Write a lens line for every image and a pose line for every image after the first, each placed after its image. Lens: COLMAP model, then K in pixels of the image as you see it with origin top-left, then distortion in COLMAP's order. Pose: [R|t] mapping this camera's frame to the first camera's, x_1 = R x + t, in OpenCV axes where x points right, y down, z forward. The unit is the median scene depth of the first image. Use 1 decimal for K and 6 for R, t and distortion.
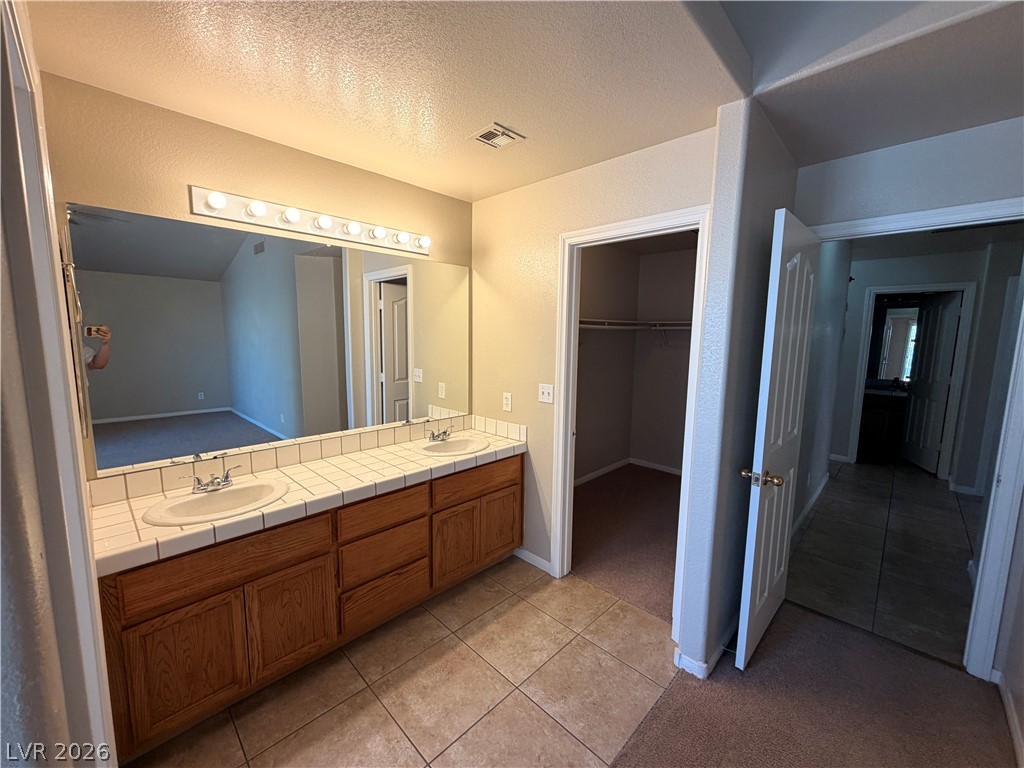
lens RADIAL K [[408.7, 0, 499.9], [0, 408.7, 381.5], [0, 0, 1]] dist [0.000426, -0.000022]
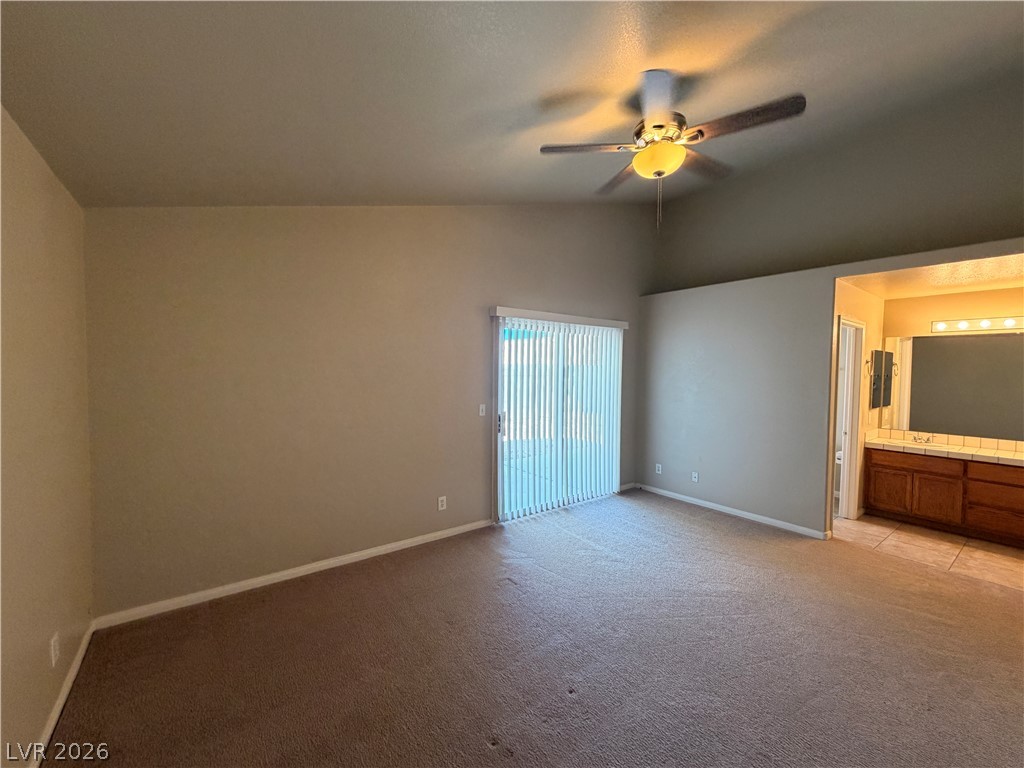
lens RADIAL K [[409.1, 0, 507.2], [0, 409.1, 383.1], [0, 0, 1]] dist [0.000946, -0.000256]
pose [[-0.142188, 0.021169, -0.989613, 1.715859], [-0.131232, 0.990543, 0.040044, 0.112343], [0.981102, 0.135562, -0.138065, -0.947525]]
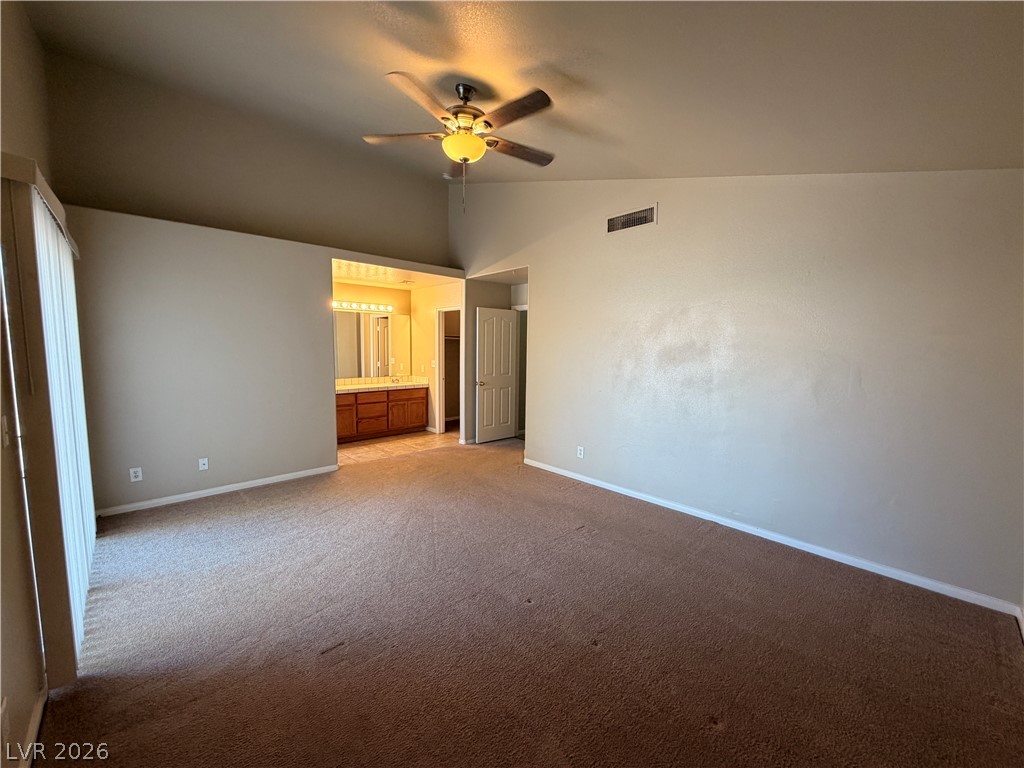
lens RADIAL K [[409.1, 0, 507.2], [0, 409.1, 383.1], [0, 0, 1]] dist [0.000946, -0.000256]
pose [[0.999508, 0.001587, -0.031320, 0.786070], [-0.002409, 0.999653, -0.026223, 0.257774], [0.031267, 0.026285, 0.999165, -1.937593]]
